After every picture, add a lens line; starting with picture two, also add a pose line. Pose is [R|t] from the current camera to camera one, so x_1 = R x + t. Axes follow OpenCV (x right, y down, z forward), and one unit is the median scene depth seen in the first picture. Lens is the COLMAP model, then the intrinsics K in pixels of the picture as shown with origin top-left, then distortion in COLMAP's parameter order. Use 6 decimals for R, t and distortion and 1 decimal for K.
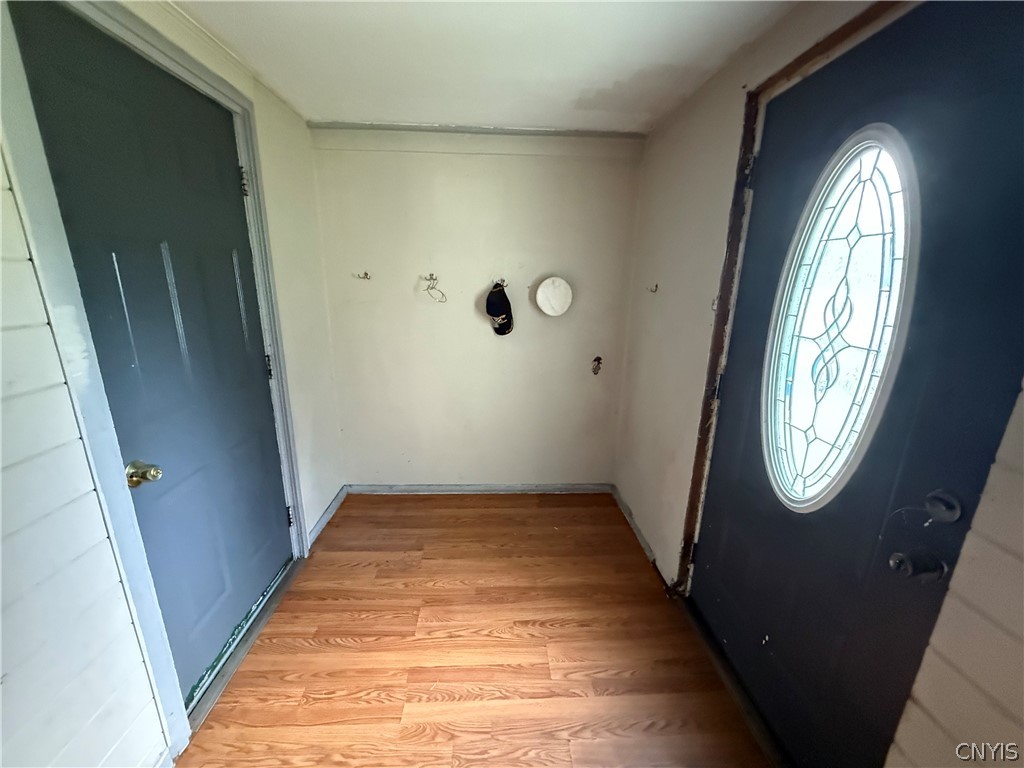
lens RADIAL K [[405.7, 0, 510.0], [0, 405.7, 380.9], [0, 0, 1]] dist [-0.000239, -0.000538]
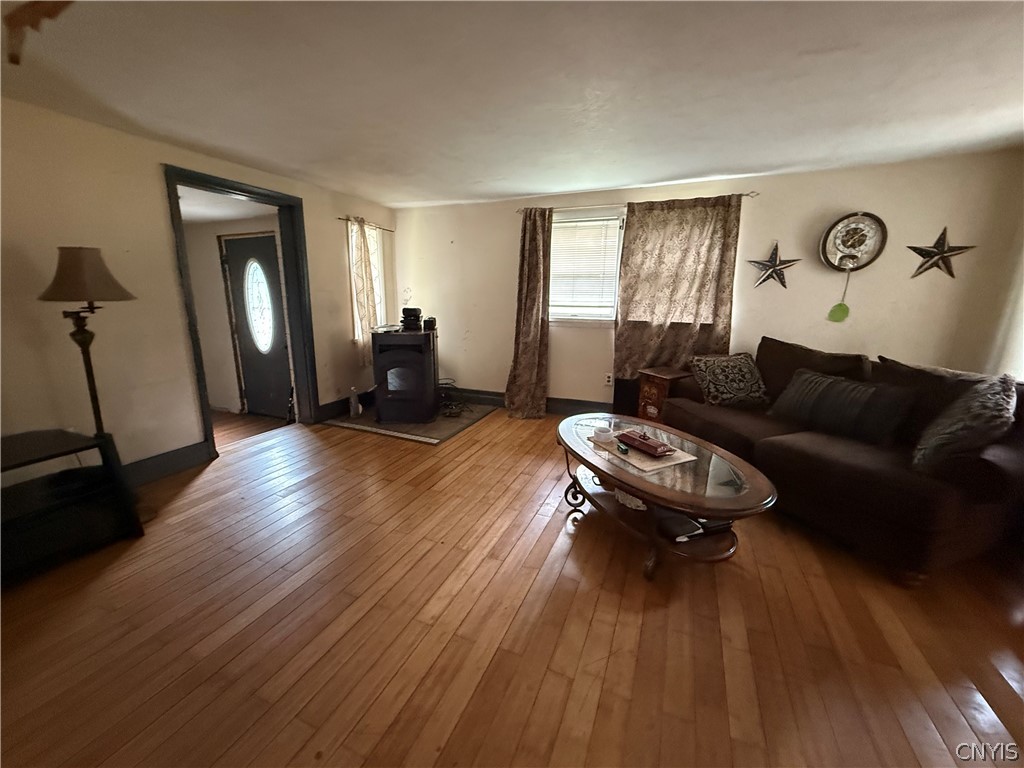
lens RADIAL K [[405.7, 0, 512.6], [0, 405.7, 386.1], [0, 0, 1]] dist [-0.000239, -0.000538]
pose [[0.473382, -0.208754, 0.855763, -0.979986], [0.219604, 0.968805, 0.114851, 0.448339], [-0.853044, 0.133561, 0.504458, -1.851445]]
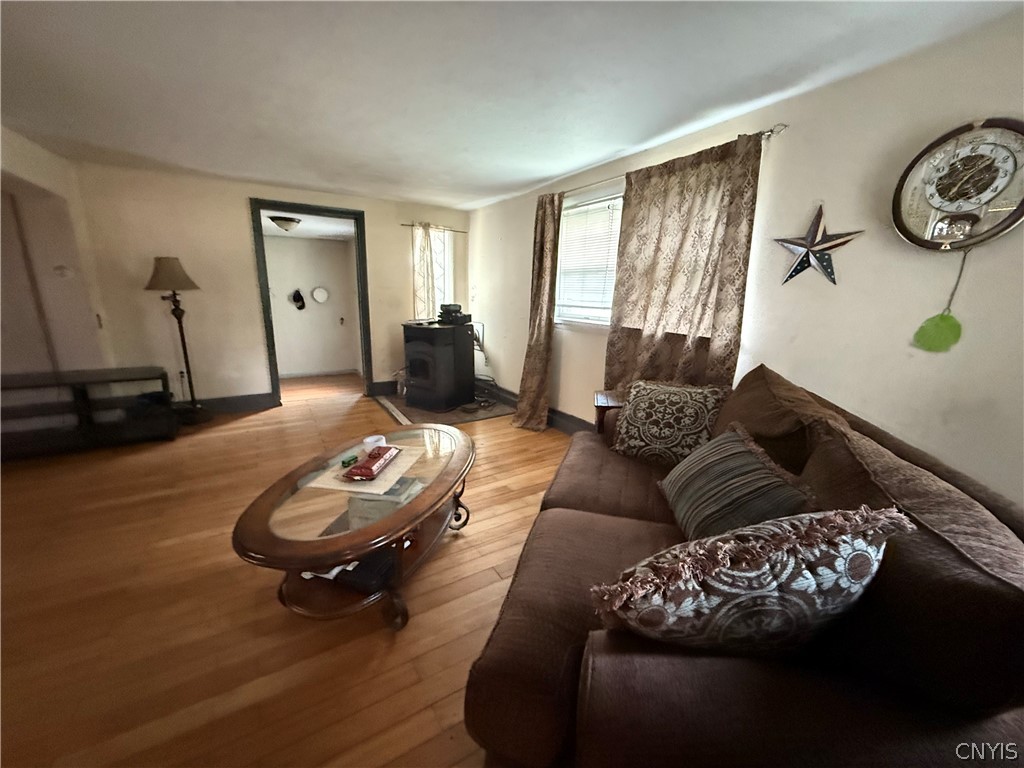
lens RADIAL K [[405.7, 0, 509.3], [0, 405.7, 386.8], [0, 0, 1]] dist [-0.000239, -0.000538]
pose [[0.899060, -0.099637, 0.426337, 0.033574], [0.104186, 0.994477, 0.012708, 0.658250], [-0.425249, 0.032993, 0.904475, -2.598621]]
